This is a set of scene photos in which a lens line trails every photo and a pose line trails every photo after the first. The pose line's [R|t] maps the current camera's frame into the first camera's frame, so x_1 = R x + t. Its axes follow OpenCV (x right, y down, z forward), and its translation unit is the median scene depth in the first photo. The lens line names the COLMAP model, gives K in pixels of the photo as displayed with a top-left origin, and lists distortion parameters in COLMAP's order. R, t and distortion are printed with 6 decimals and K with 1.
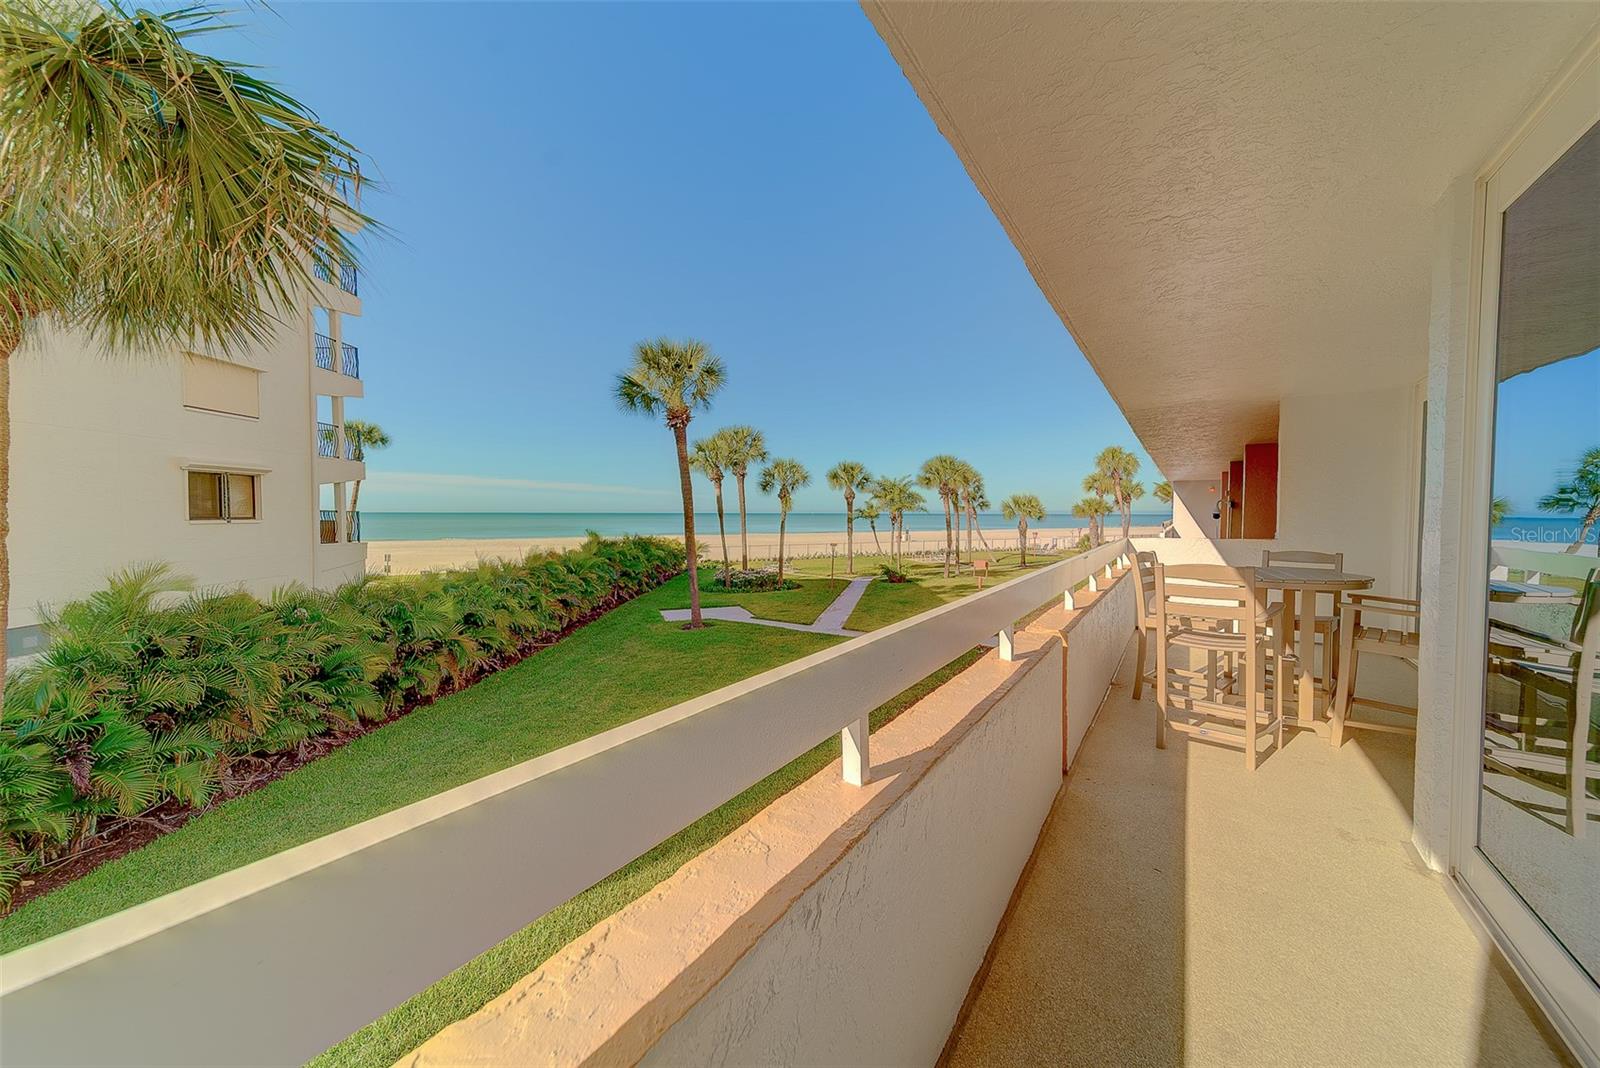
lens RADIAL K [[587.0, 0, 807.0], [0, 587.0, 528.5], [0, 0, 1]] dist [0.002132, 0.000123]
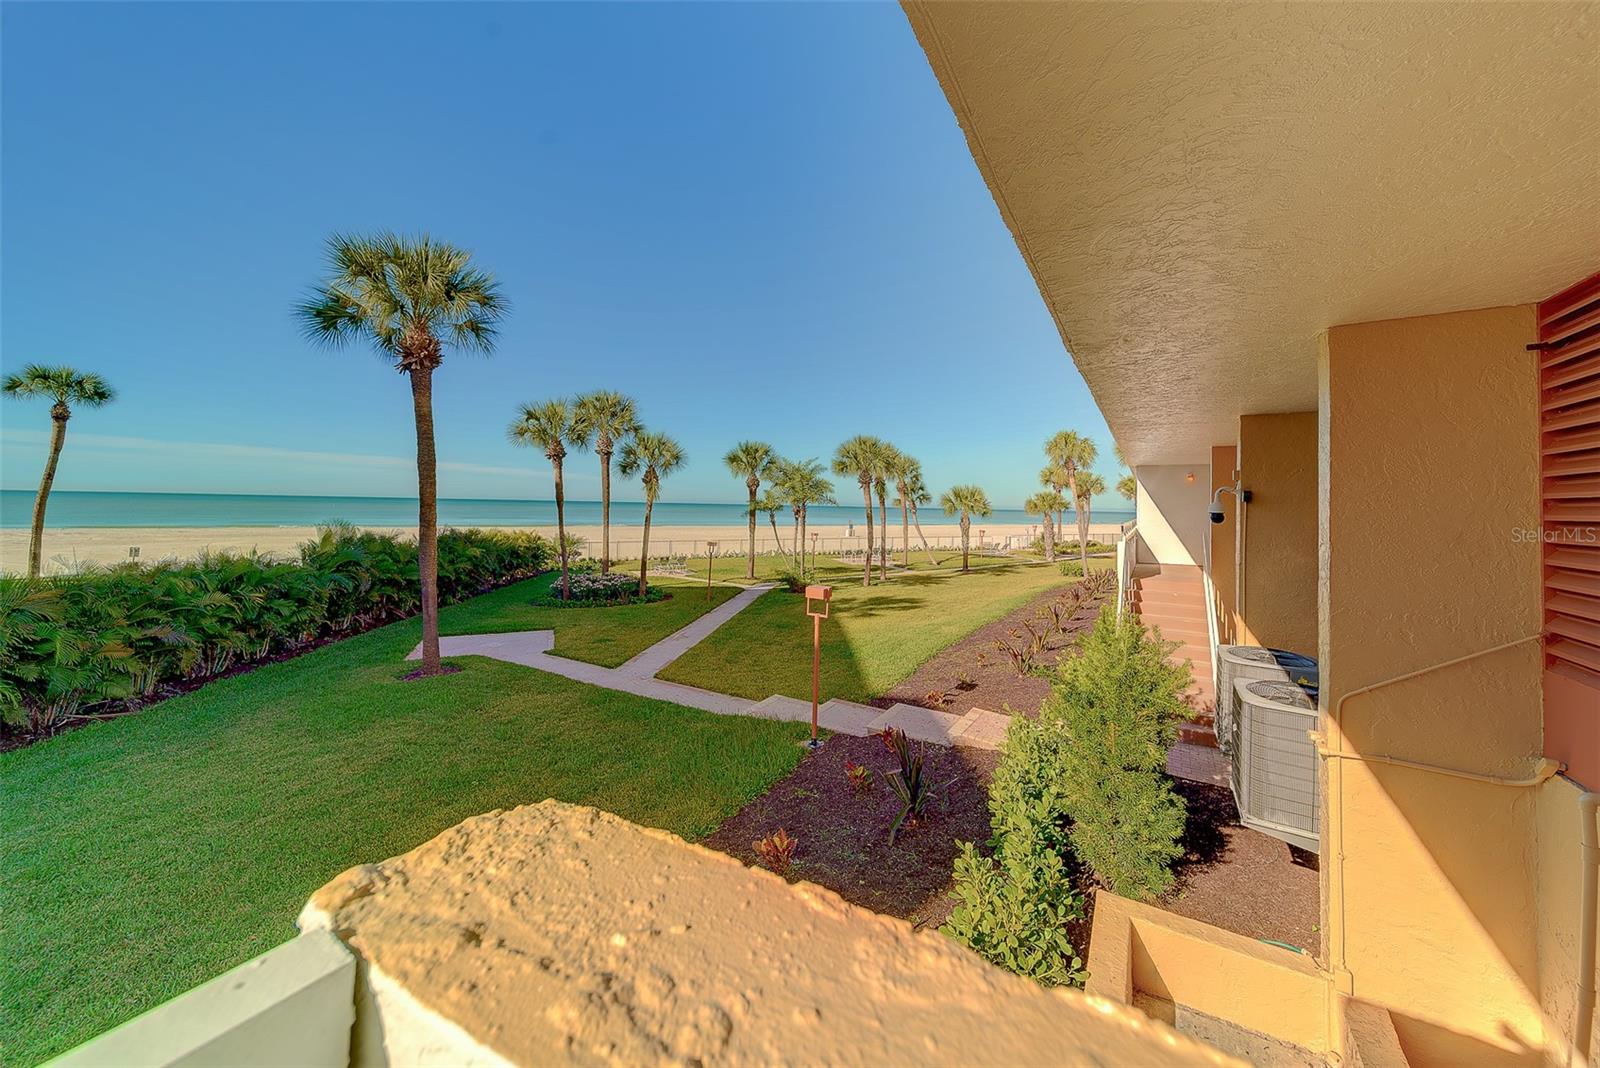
lens RADIAL K [[575.7, 0, 807.4], [0, 575.7, 494.9], [0, 0, 1]] dist [0.001509, 0.000033]
pose [[0.999067, 0.017195, 0.039605, 0.123812], [-0.015414, 0.998876, -0.044831, -0.004266], [-0.040331, 0.044179, 0.998209, 0.200938]]
